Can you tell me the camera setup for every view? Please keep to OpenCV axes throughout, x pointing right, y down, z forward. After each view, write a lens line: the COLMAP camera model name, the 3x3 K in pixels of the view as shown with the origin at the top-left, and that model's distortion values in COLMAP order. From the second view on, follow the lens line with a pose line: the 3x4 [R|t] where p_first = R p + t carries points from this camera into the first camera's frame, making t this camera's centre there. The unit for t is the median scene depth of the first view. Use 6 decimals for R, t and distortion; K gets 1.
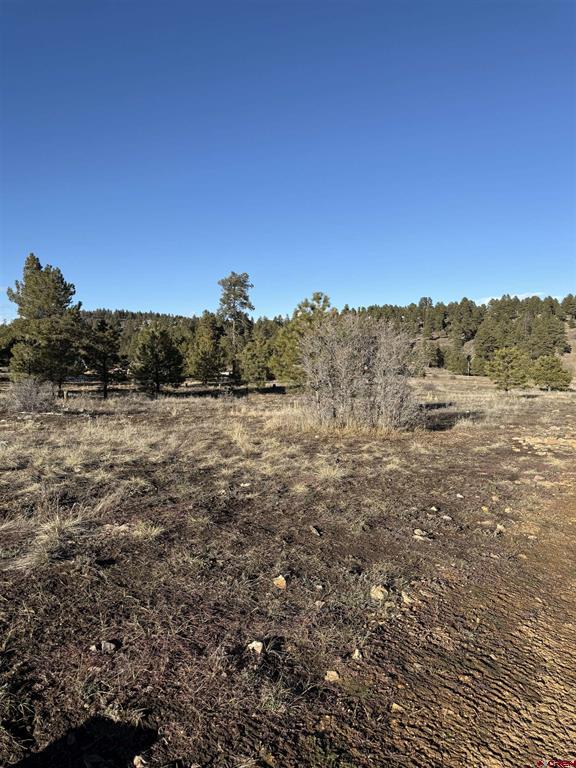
lens RADIAL K [[535.2, 0, 294.5], [0, 535.2, 378.4], [0, 0, 1]] dist [0.052512, -0.053709]
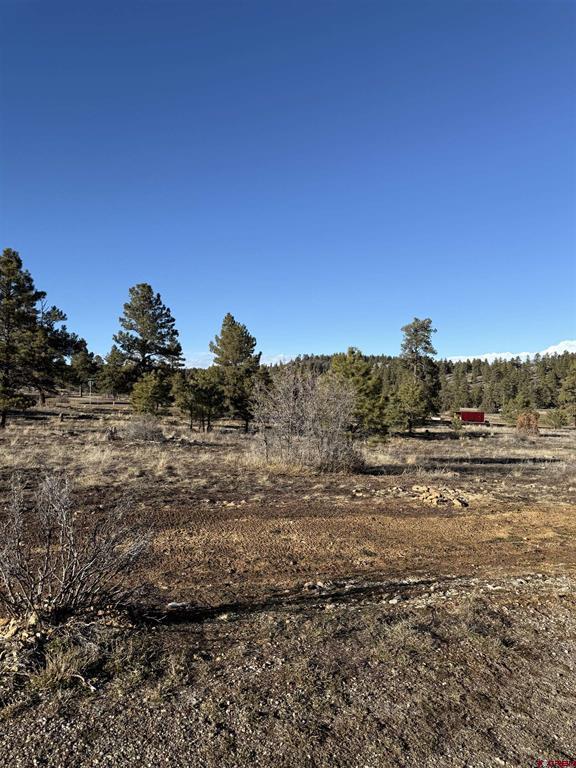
lens RADIAL K [[535.2, 0, 285.4], [0, 535.2, 385.6], [0, 0, 1]] dist [0.052512, -0.053709]
pose [[0.904184, 0.012851, -0.426949, 0.147809], [-0.040587, 0.997610, -0.055925, -0.004910], [0.425210, 0.067895, 0.902545, -0.025123]]
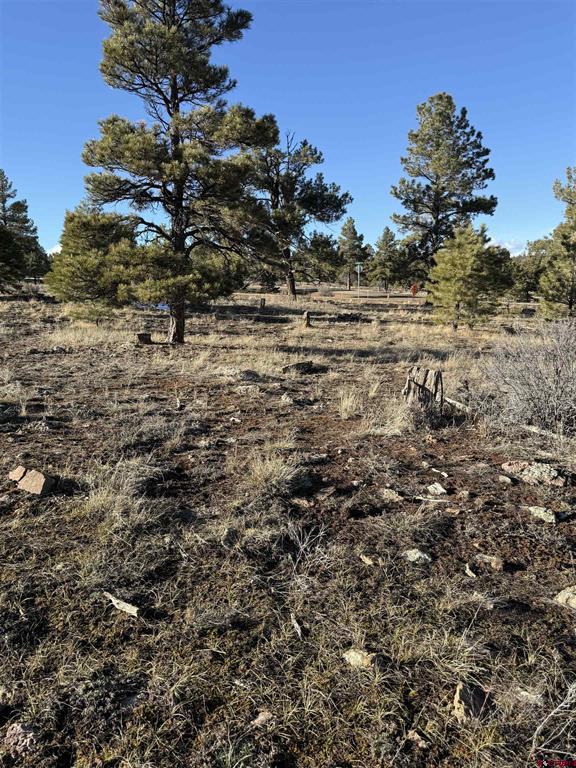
lens RADIAL K [[554.7, 0, 291.1], [0, 554.7, 400.5], [0, 0, 1]] dist [0.038699, -0.054663]
pose [[0.614478, 0.159070, -0.772731, -0.131512], [-0.033361, 0.983825, 0.175996, -0.003041], [0.788228, -0.082366, 0.609846, 0.257851]]
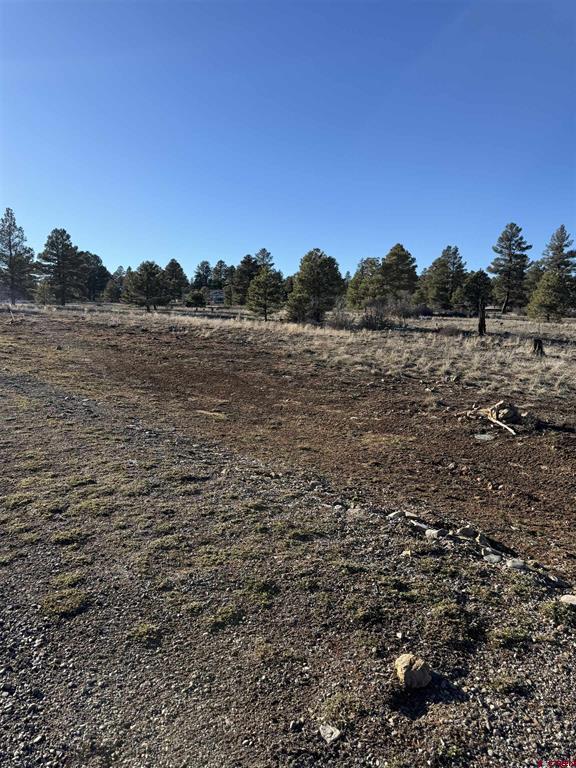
lens RADIAL K [[535.2, 0, 287.5], [0, 535.2, 390.5], [0, 0, 1]] dist [0.052512, -0.053709]
pose [[-0.149455, 0.142352, -0.978468, 0.131765], [-0.052416, 0.987050, 0.151607, -0.003728], [0.987378, 0.073946, -0.140058, -0.020166]]
